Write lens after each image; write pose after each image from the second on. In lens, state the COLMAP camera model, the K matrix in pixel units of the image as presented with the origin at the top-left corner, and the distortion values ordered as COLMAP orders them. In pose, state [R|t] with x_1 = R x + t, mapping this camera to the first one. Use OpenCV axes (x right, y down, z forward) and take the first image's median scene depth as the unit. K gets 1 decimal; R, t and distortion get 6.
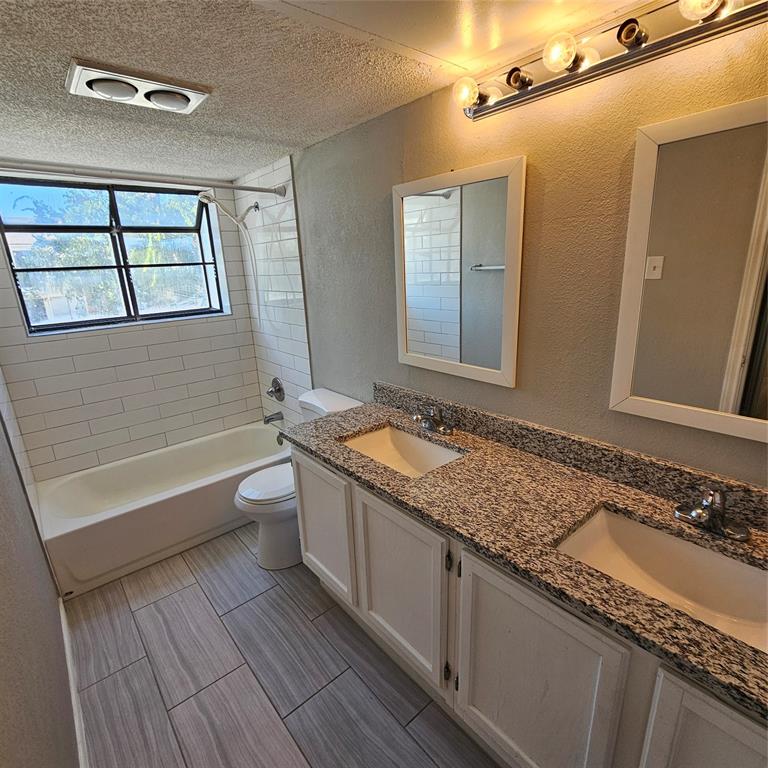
lens RADIAL K [[419.7, 0, 384.7], [0, 419.7, 393.3], [0, 0, 1]] dist [-0.000426, -0.000110]
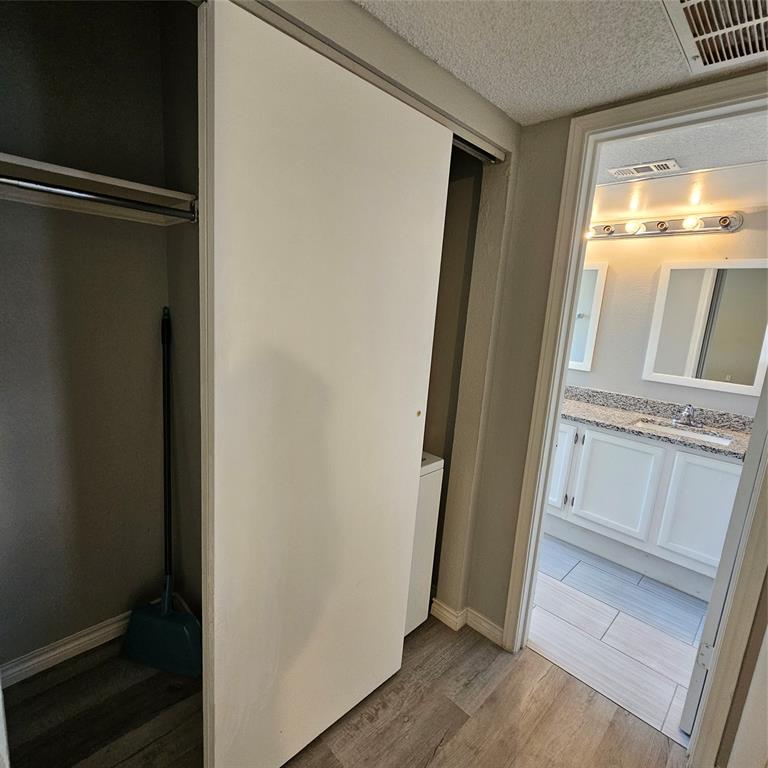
lens RADIAL K [[419.7, 0, 384.7], [0, 419.7, 393.3], [0, 0, 1]] dist [-0.000426, -0.000110]
pose [[0.989559, 0.097616, 0.106038, -1.046507], [-0.086383, 0.990627, -0.105813, 0.471171], [-0.115373, 0.095548, 0.988716, -1.027534]]
